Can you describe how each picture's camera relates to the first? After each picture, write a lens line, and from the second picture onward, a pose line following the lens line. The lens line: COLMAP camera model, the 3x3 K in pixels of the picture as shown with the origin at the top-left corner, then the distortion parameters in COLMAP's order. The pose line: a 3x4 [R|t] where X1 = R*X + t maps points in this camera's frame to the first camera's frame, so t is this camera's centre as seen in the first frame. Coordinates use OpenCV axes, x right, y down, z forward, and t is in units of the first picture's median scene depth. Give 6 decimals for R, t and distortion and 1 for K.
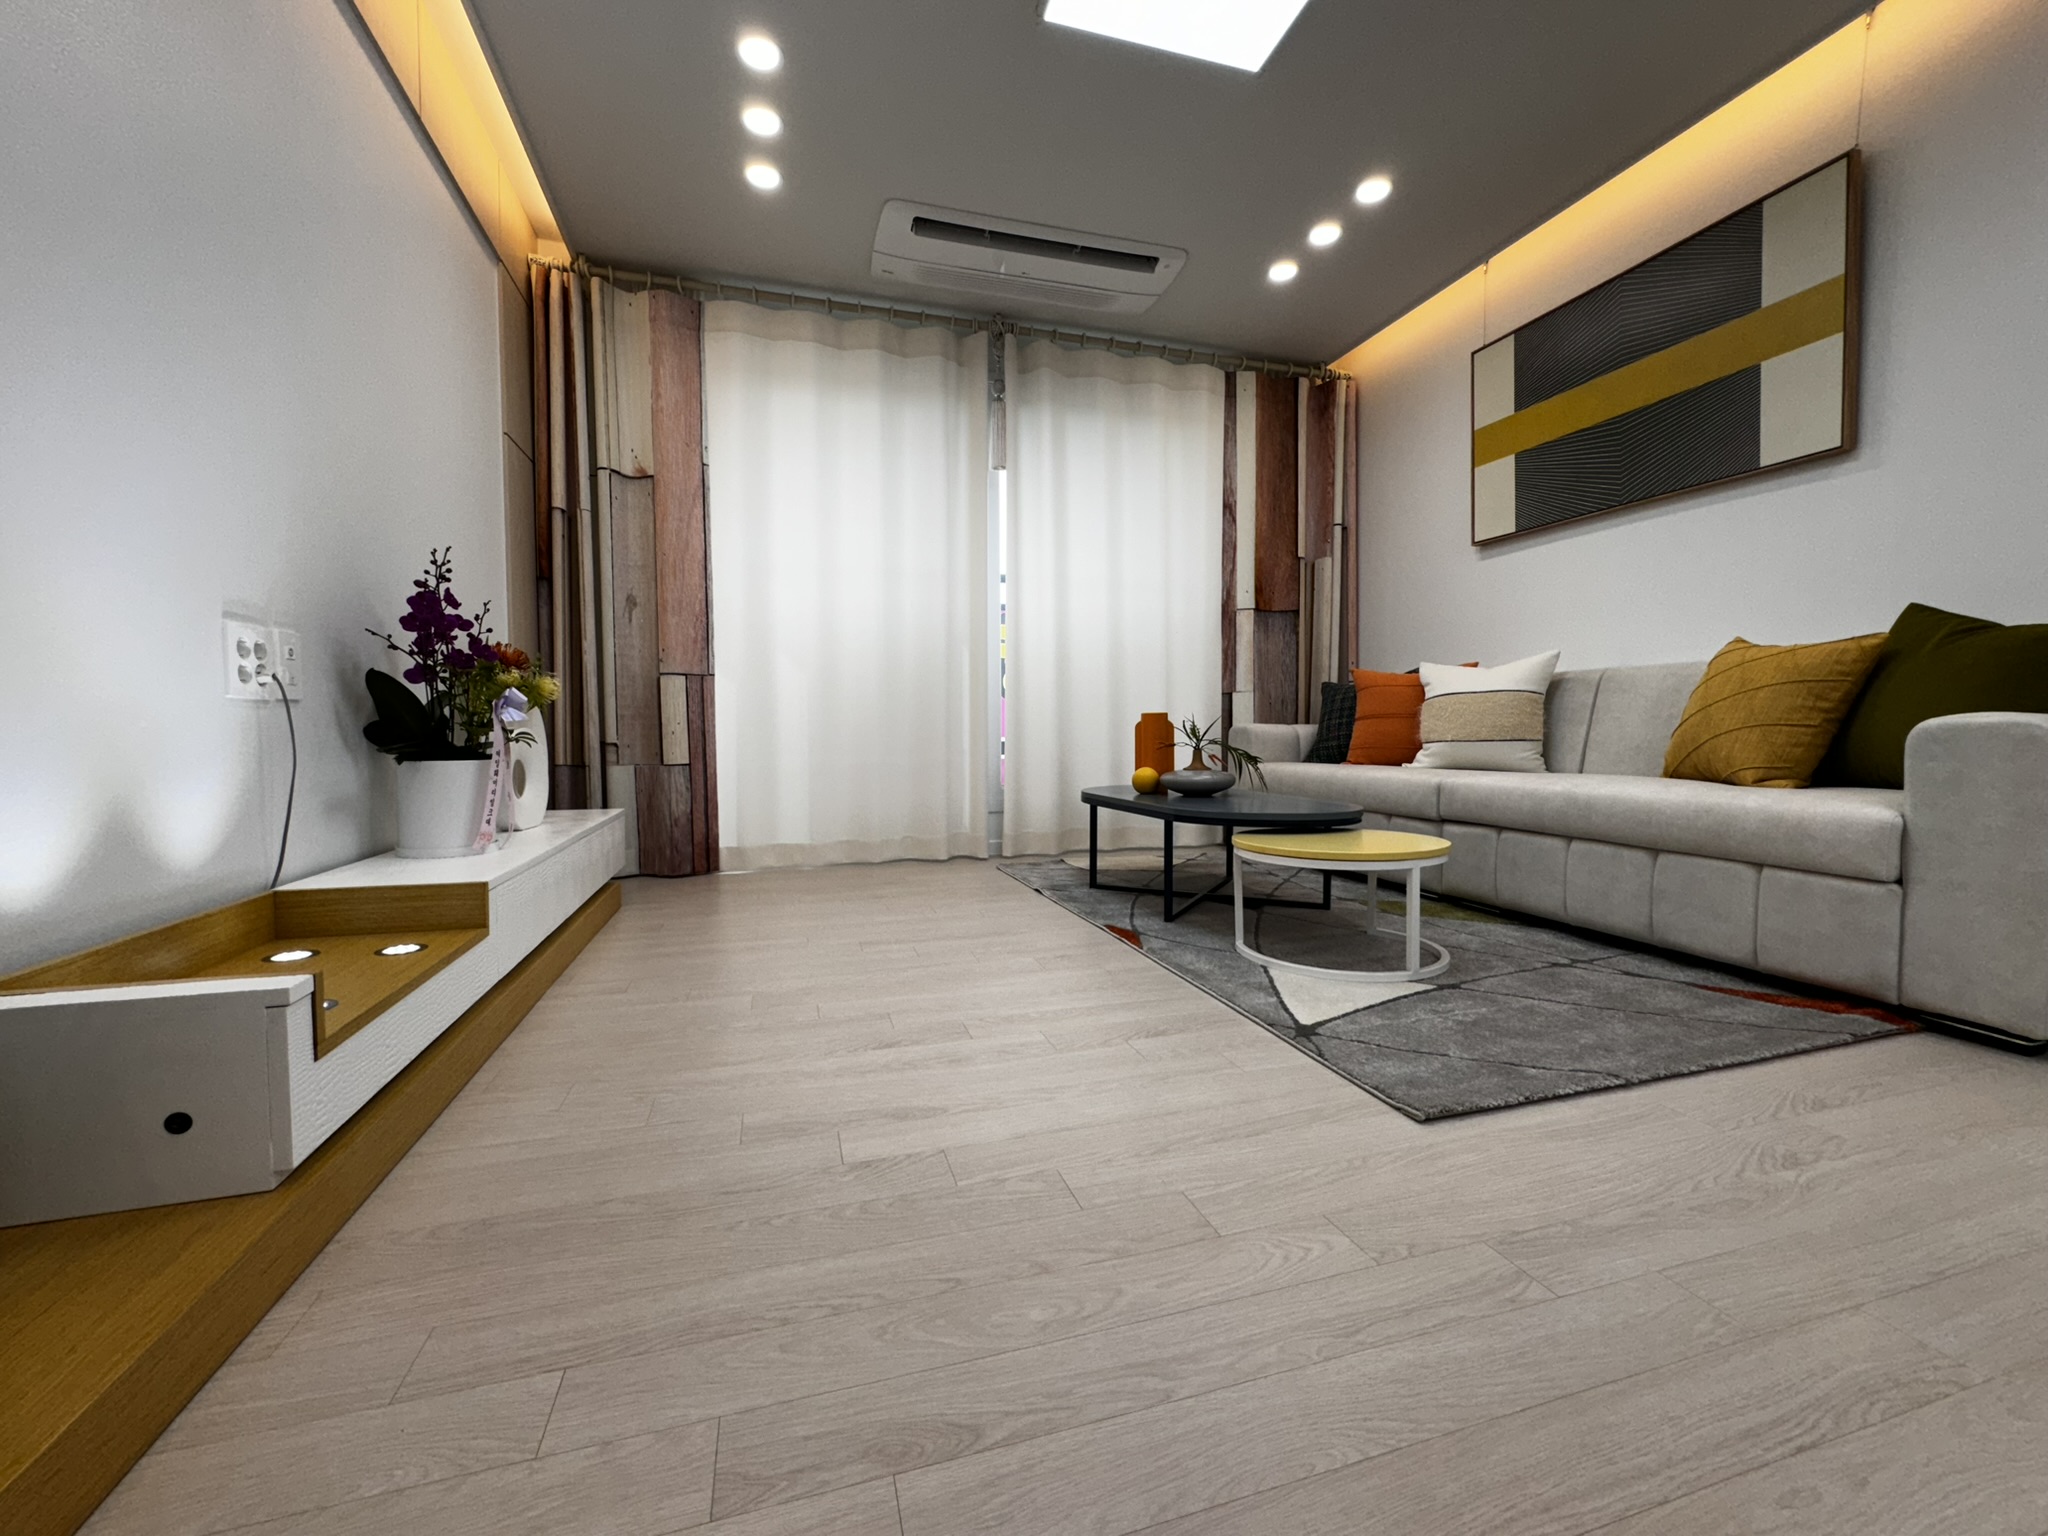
lens RADIAL K [[817.7, 0, 1023.1], [0, 817.7, 766.9], [0, 0, 1]] dist [-0.002746, 0.000772]
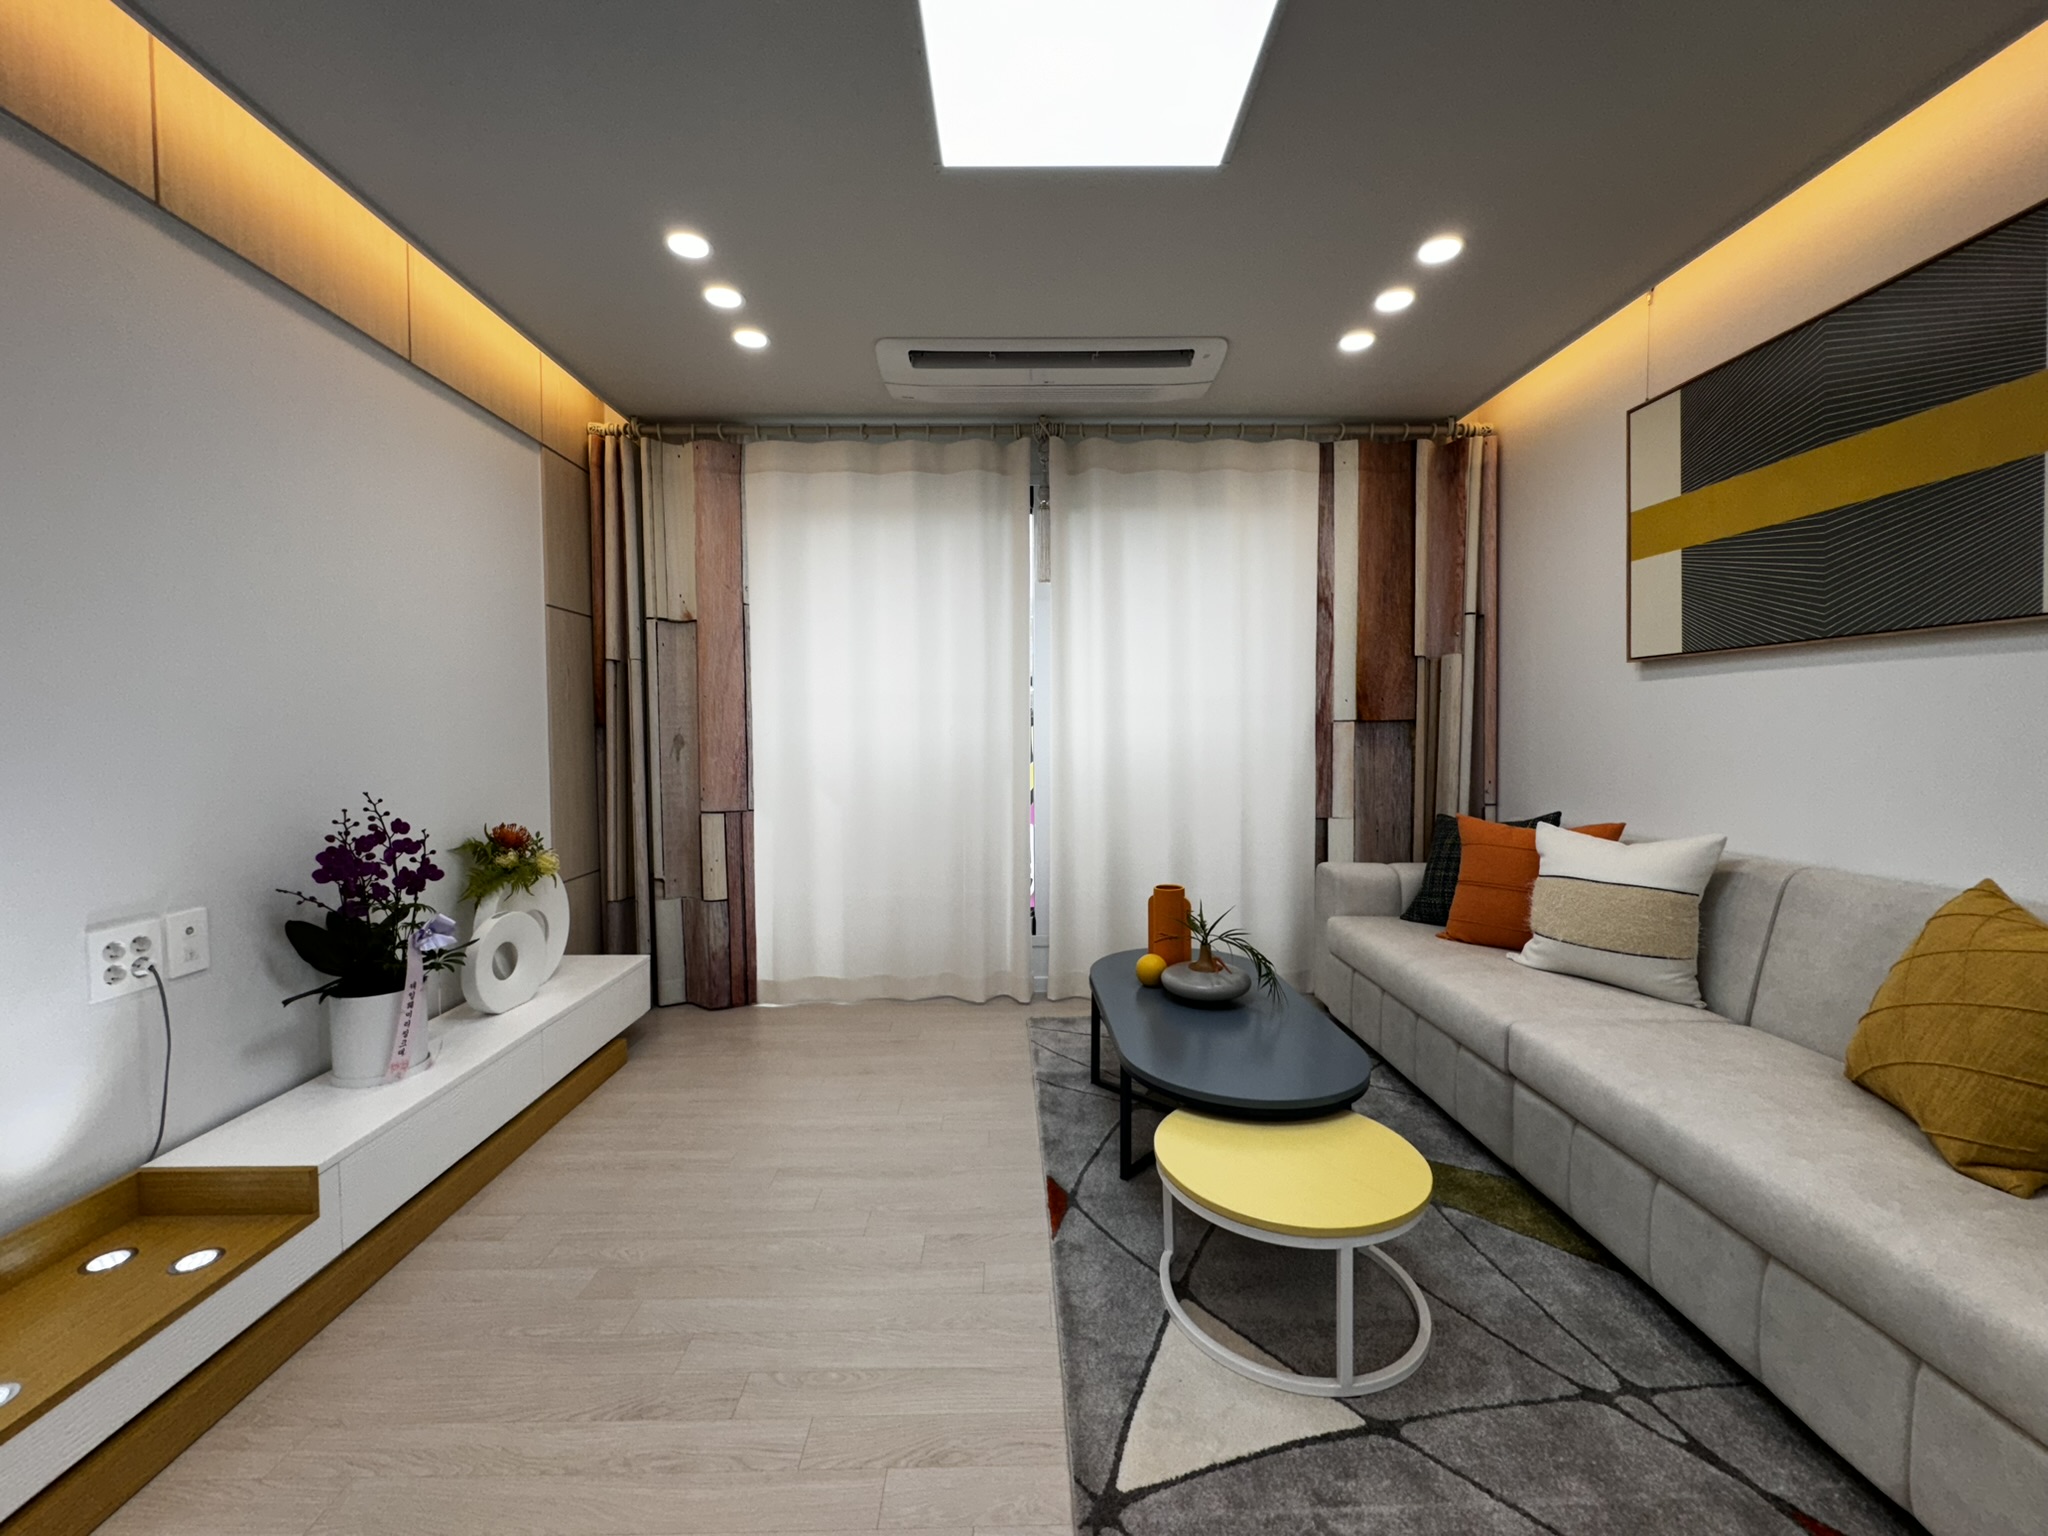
lens RADIAL K [[817.7, 0, 1024.1], [0, 817.7, 766.2], [0, 0, 1]] dist [-0.002746, 0.000772]
pose [[0.962875, 0.010970, -0.269723, 0.289555], [-0.010829, 0.999939, 0.002010, -0.229375], [0.269729, 0.000986, 0.962936, 0.152192]]
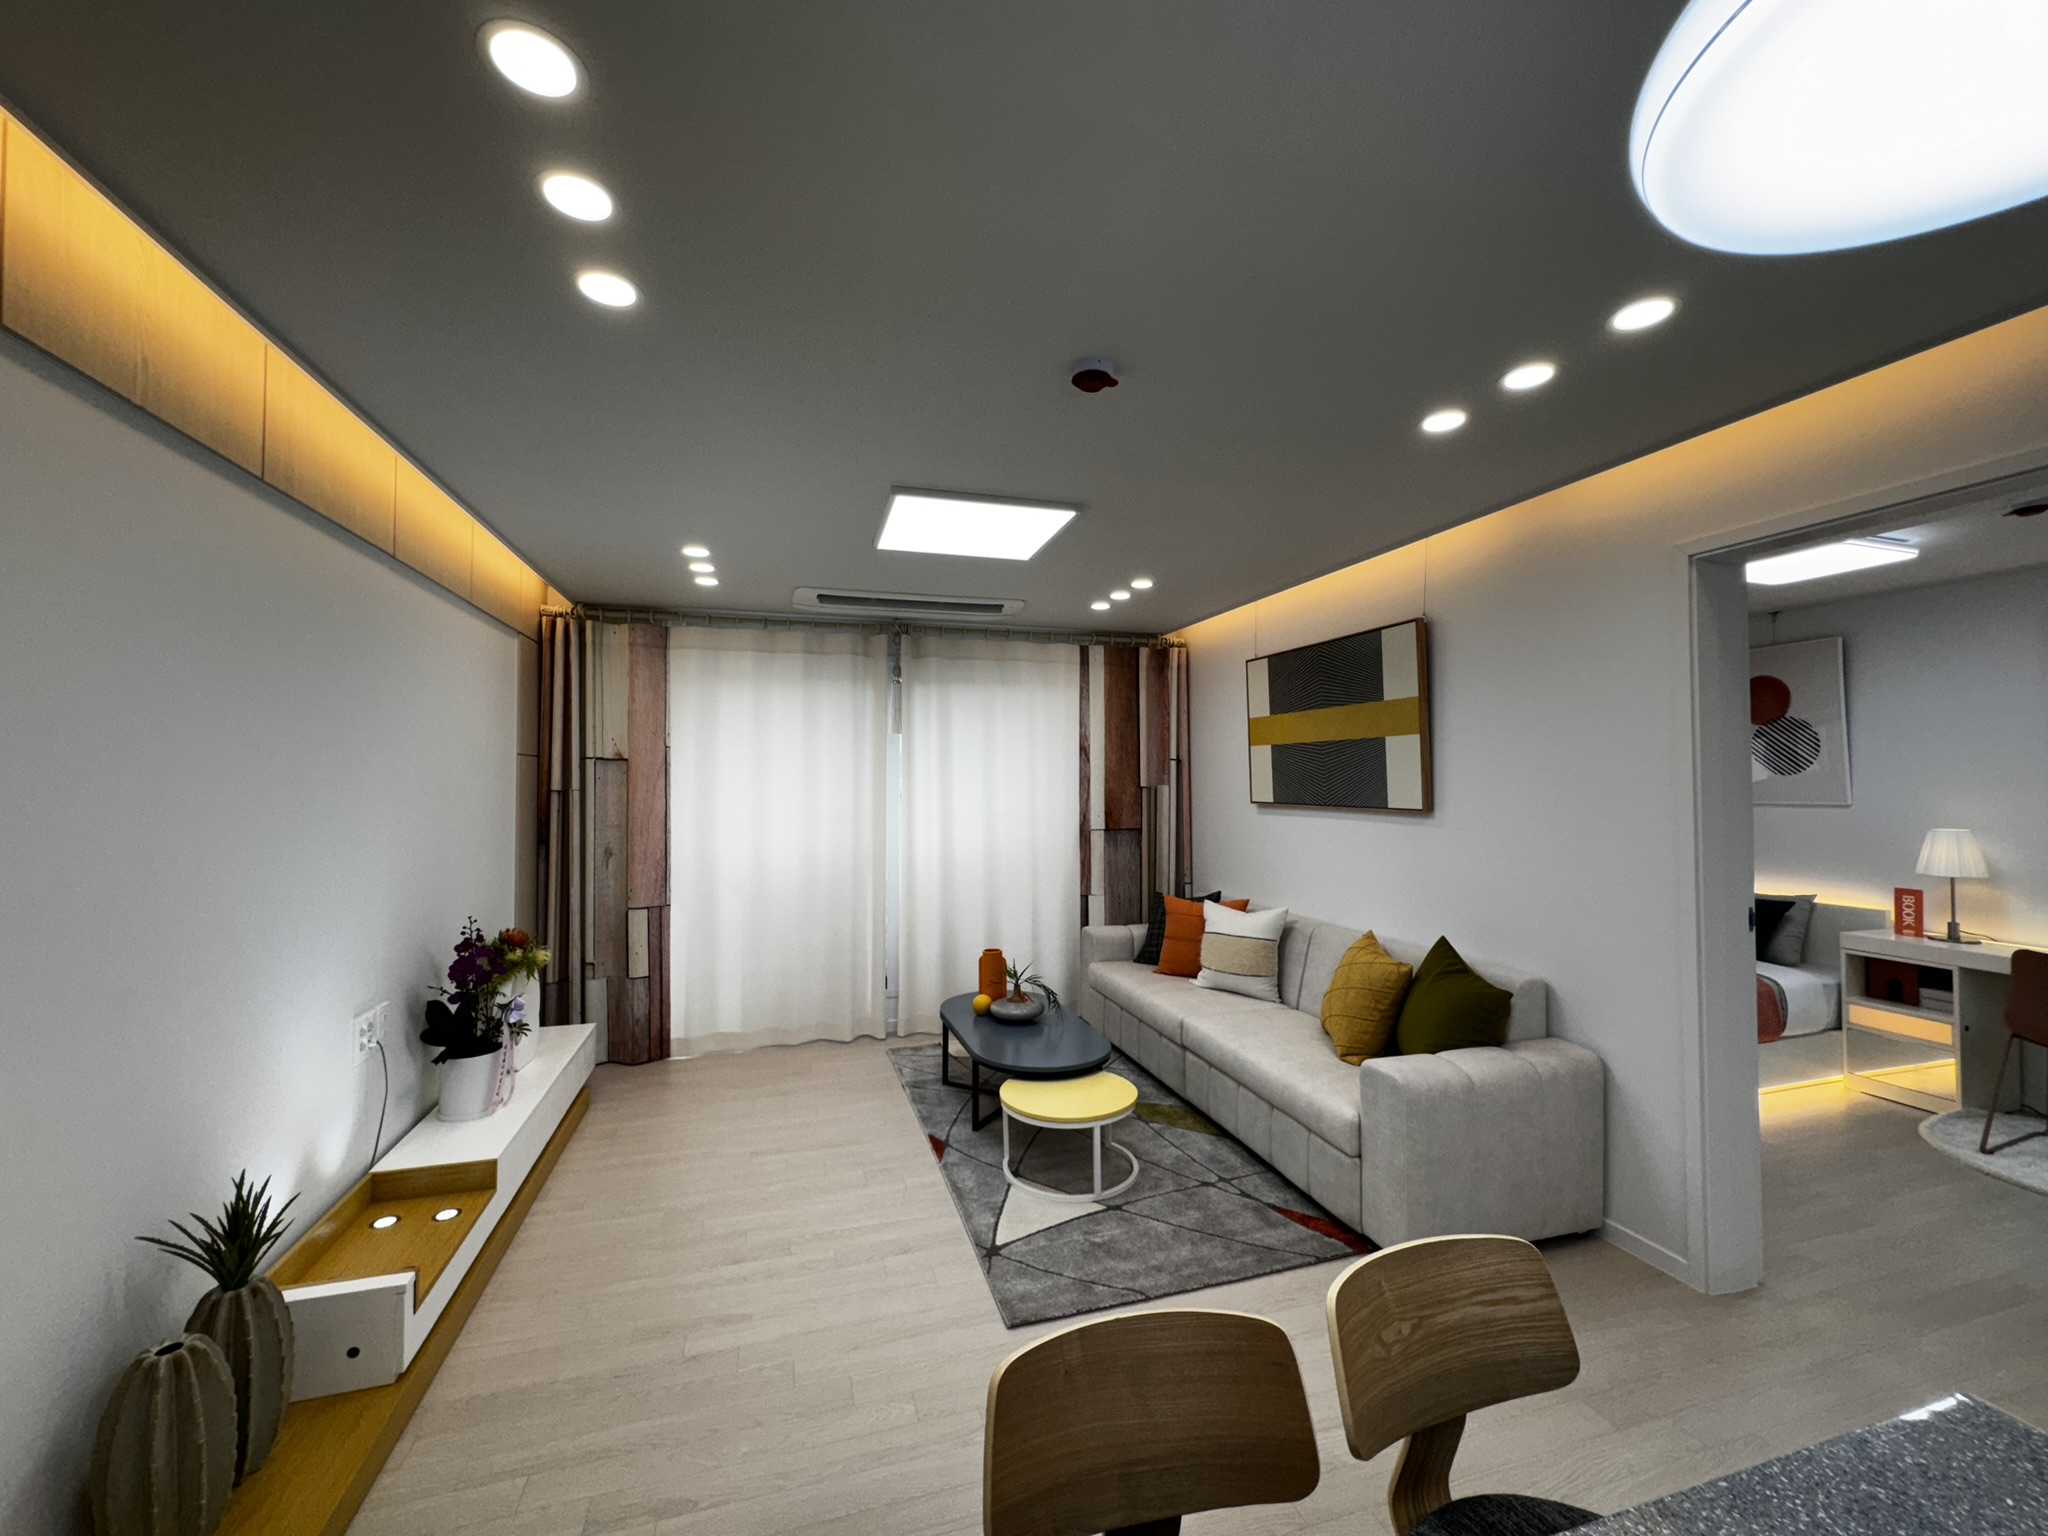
lens RADIAL K [[817.7, 0, 1023.6], [0, 817.7, 767.4], [0, 0, 1]] dist [-0.002746, 0.000772]
pose [[0.999999, 0.001626, 0.000208, 0.250034], [-0.001610, 0.998096, -0.061665, -0.335862], [-0.000308, 0.061664, 0.998097, -0.428314]]
